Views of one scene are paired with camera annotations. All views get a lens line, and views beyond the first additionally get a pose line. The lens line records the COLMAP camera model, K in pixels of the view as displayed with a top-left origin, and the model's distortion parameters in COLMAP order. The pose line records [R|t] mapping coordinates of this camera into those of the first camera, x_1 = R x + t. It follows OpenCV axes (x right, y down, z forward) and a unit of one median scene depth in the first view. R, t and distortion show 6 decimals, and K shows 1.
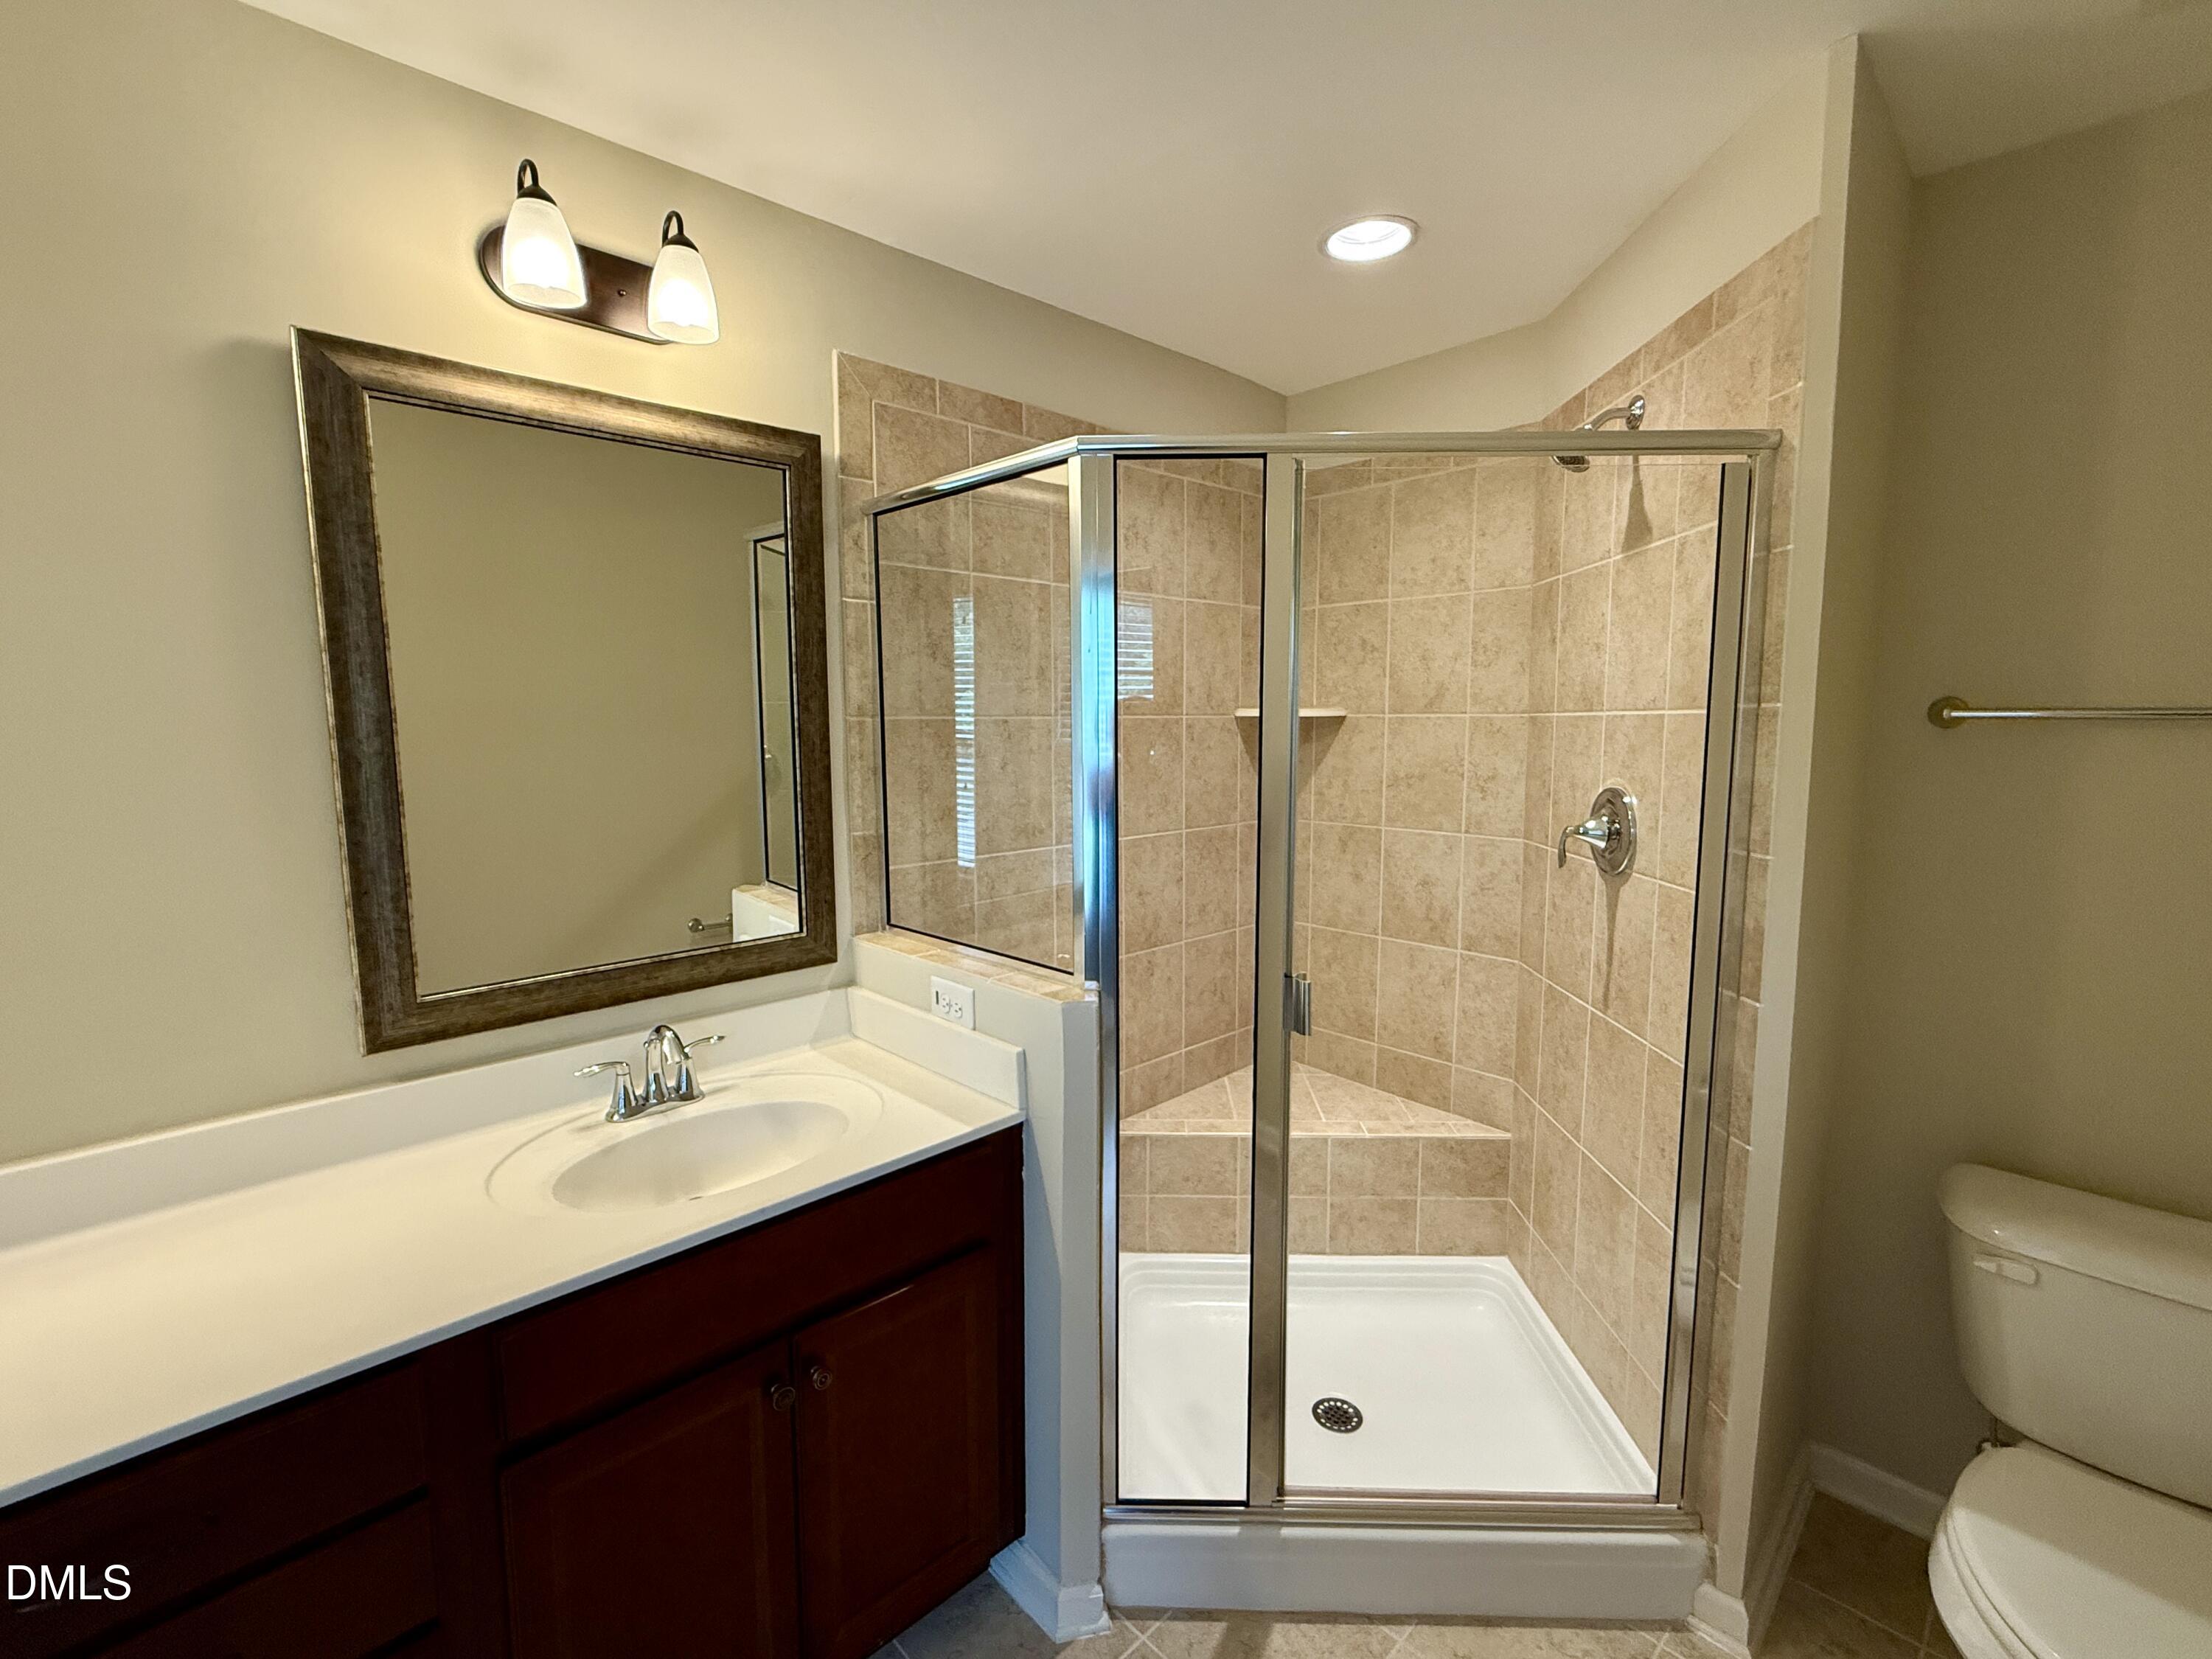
lens RADIAL K [[975.2, 0, 1107.0], [0, 975.2, 826.3], [0, 0, 1]] dist [0.000745, -0.000185]
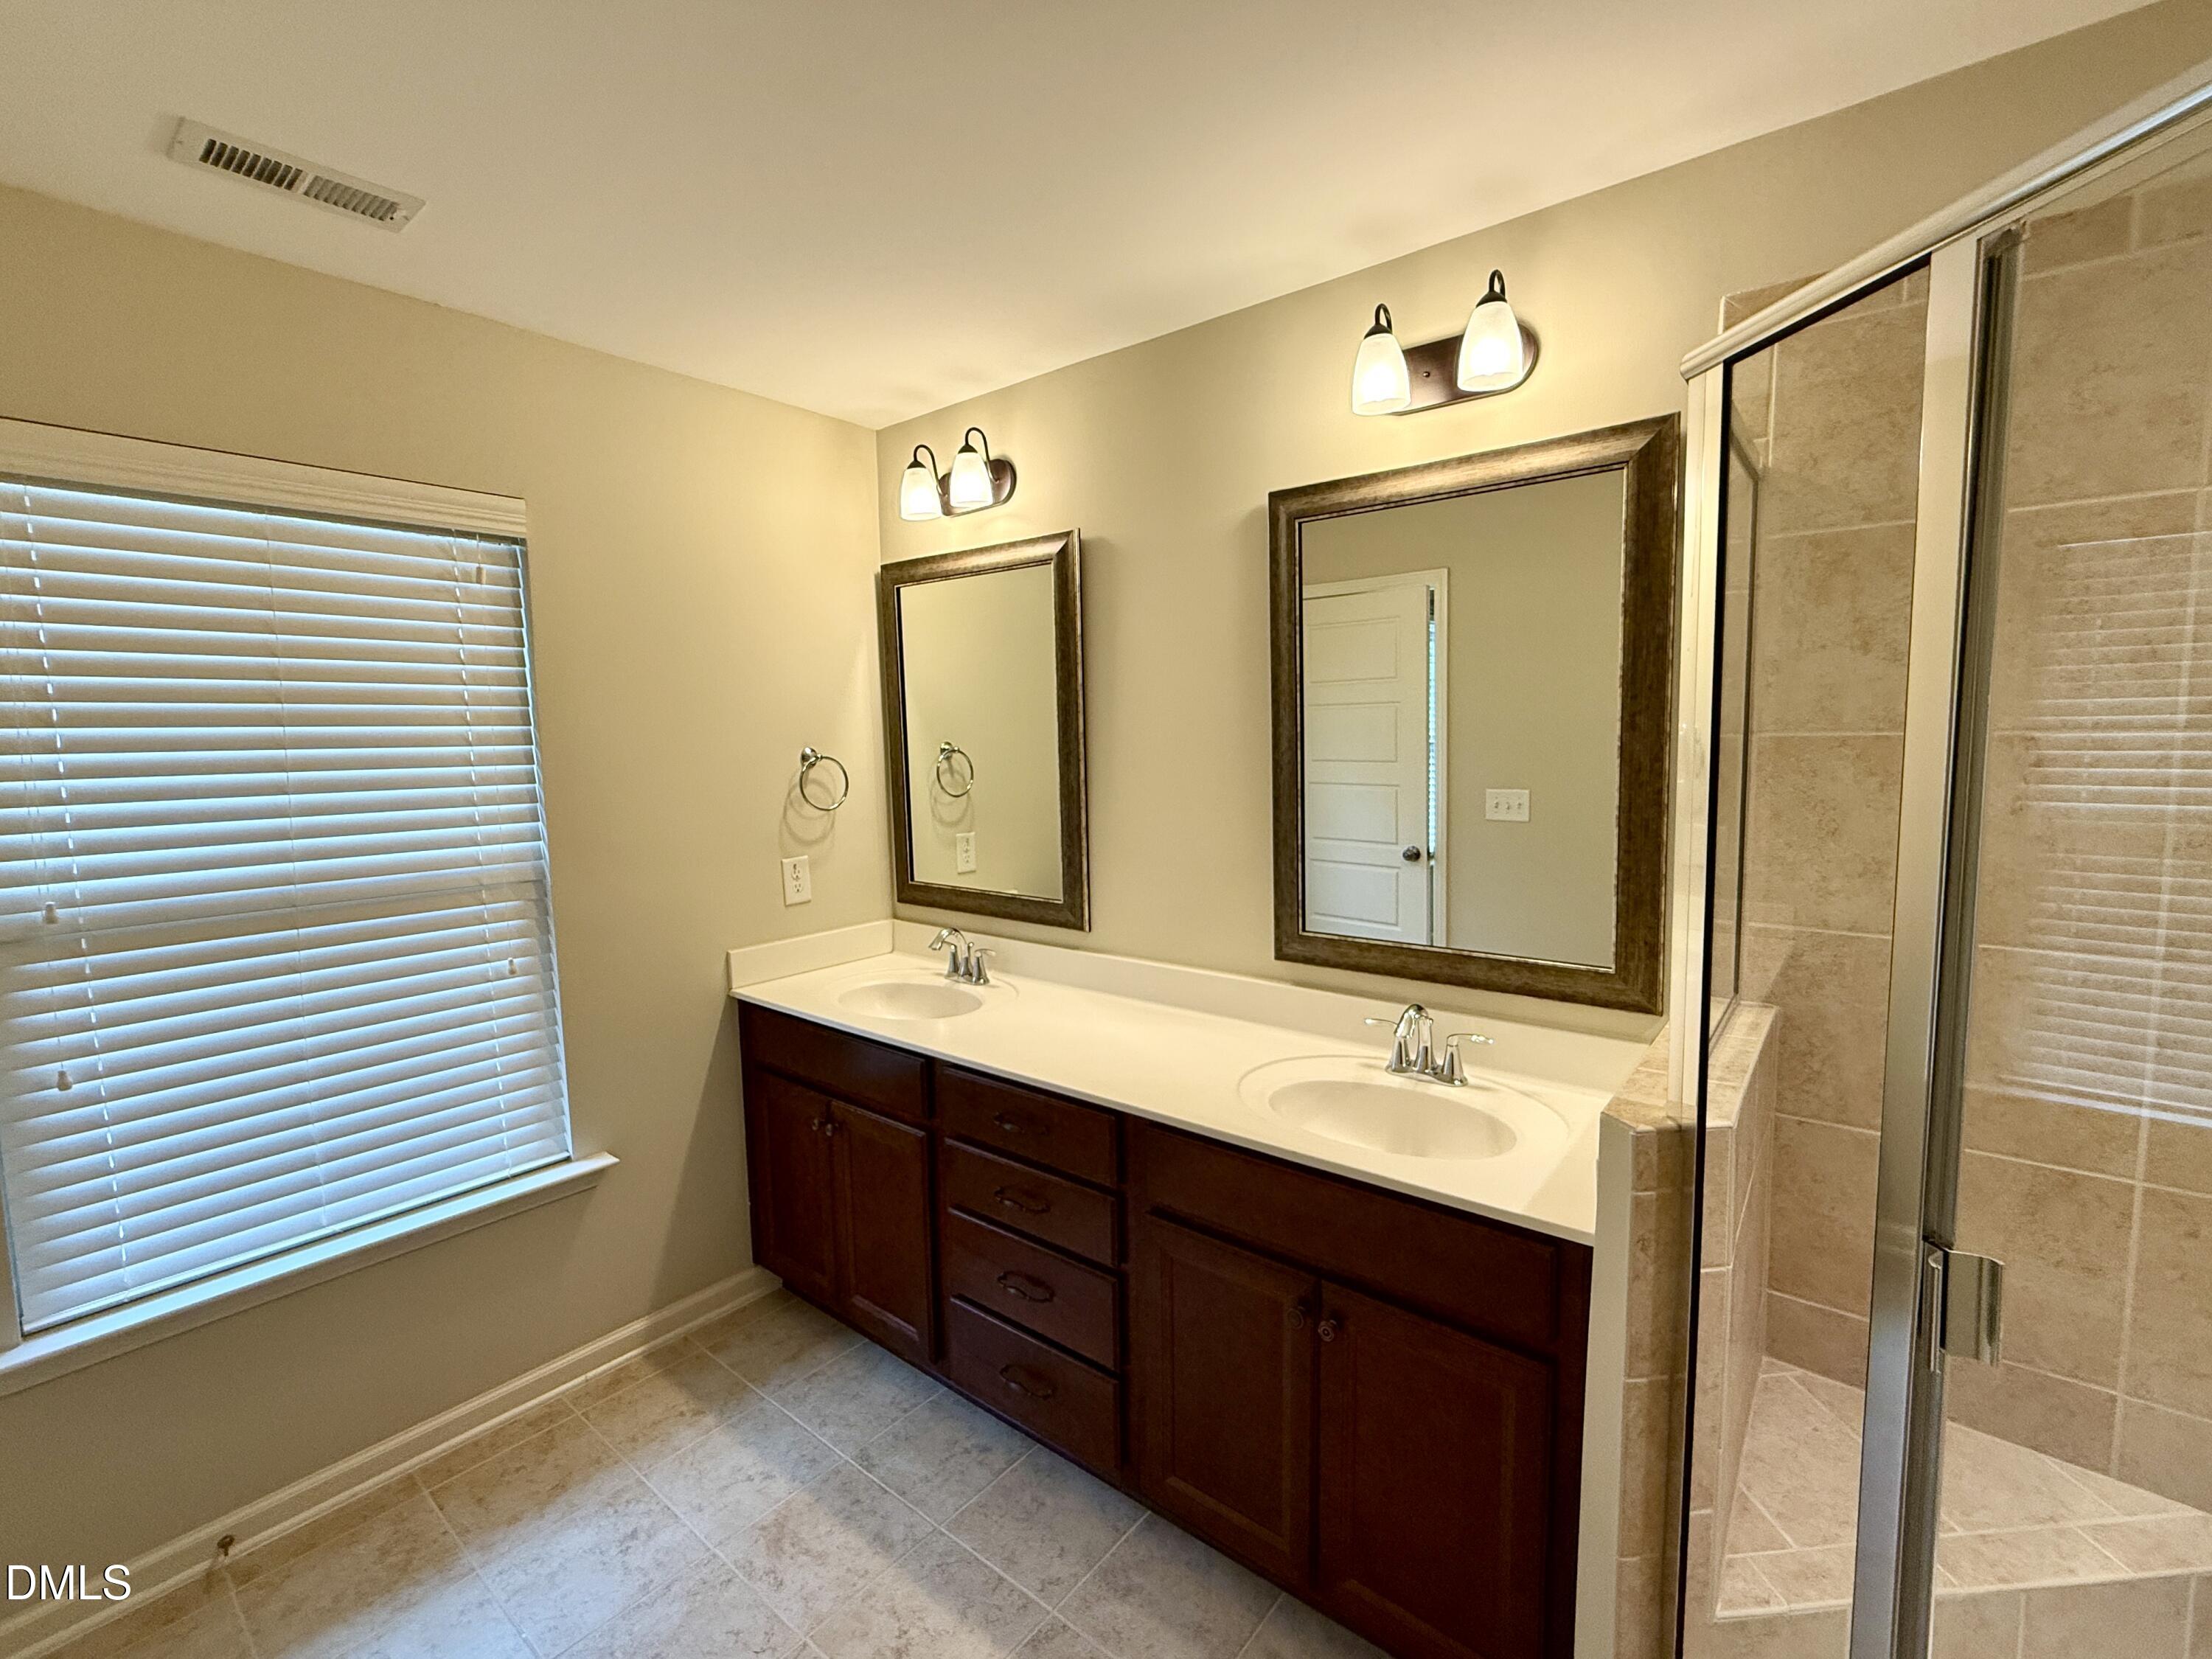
lens RADIAL K [[975.2, 0, 1107.0], [0, 975.2, 826.3], [0, 0, 1]] dist [0.000745, -0.000185]
pose [[0.120608, 0.098398, -0.987812, 0.583024], [-0.091662, 0.991928, 0.087616, -0.068366], [0.988459, 0.079977, 0.128653, 0.447260]]
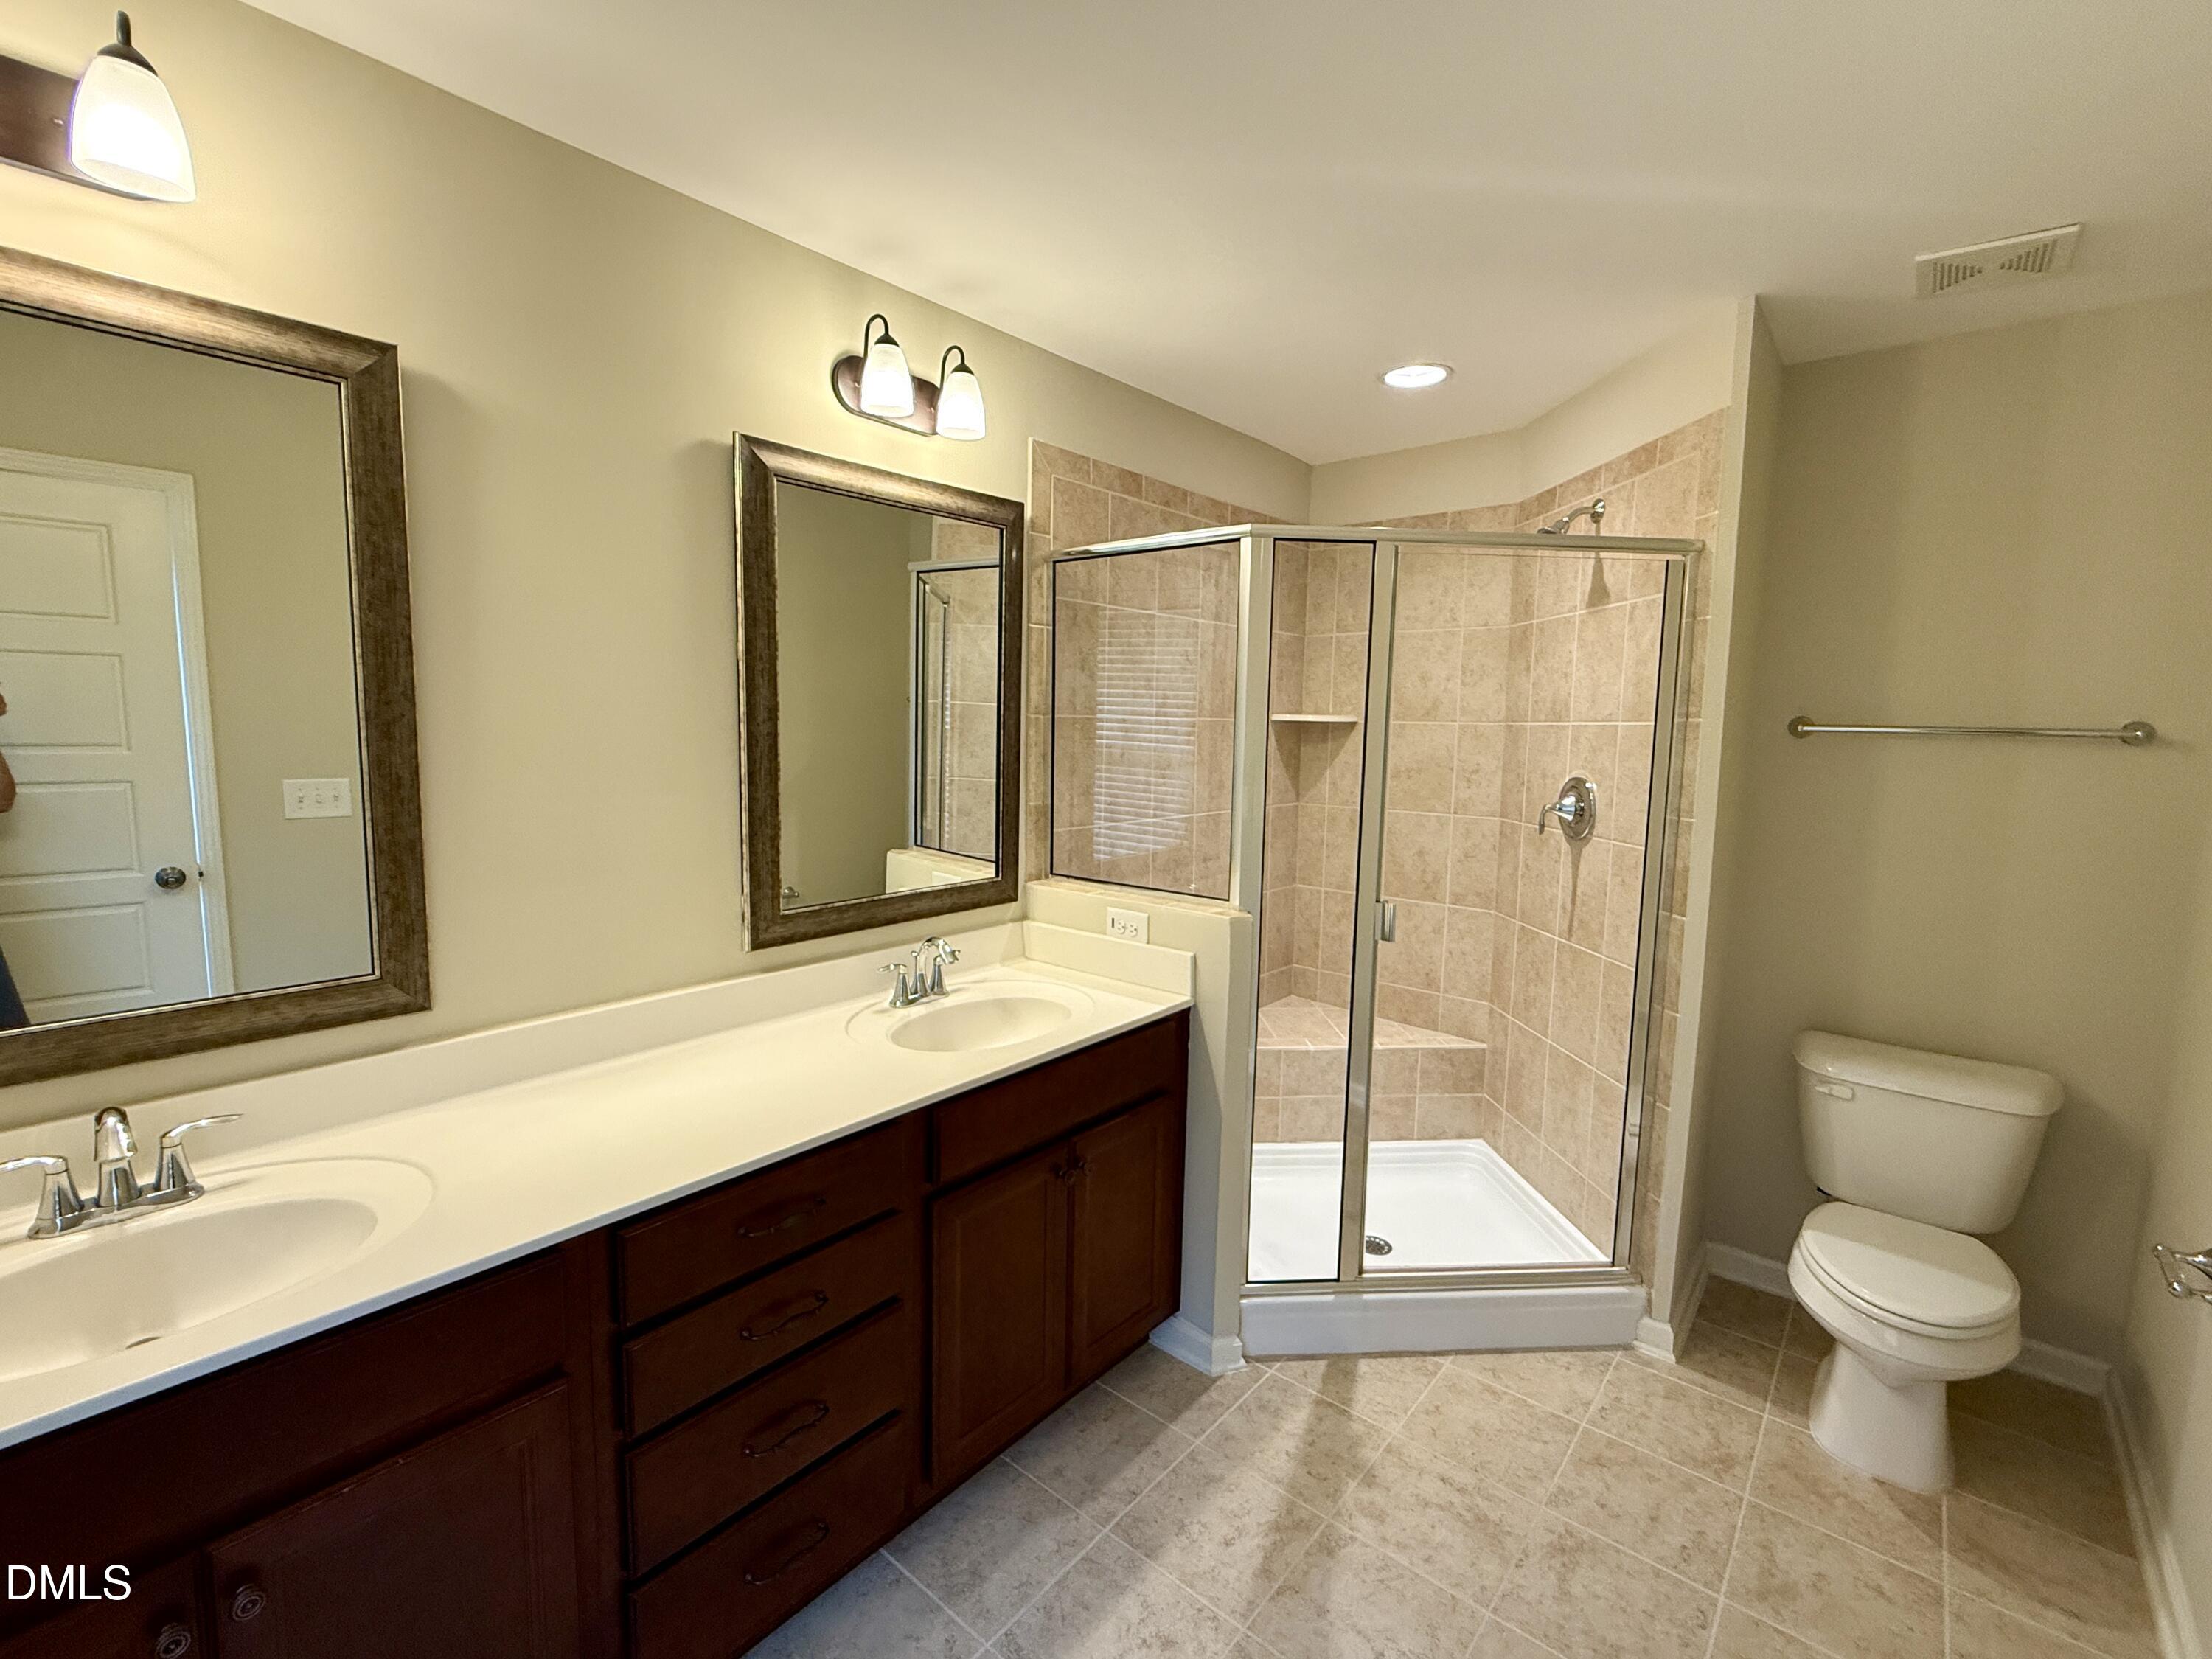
lens RADIAL K [[976.3, 0, 1109.2], [0, 976.3, 827.6], [0, 0, 1]] dist [0.002862, 0.000325]
pose [[0.994357, 0.009358, 0.105670, -0.338520], [-0.009210, 0.999956, -0.001885, 0.048053], [-0.105683, 0.000901, 0.994399, -0.365600]]
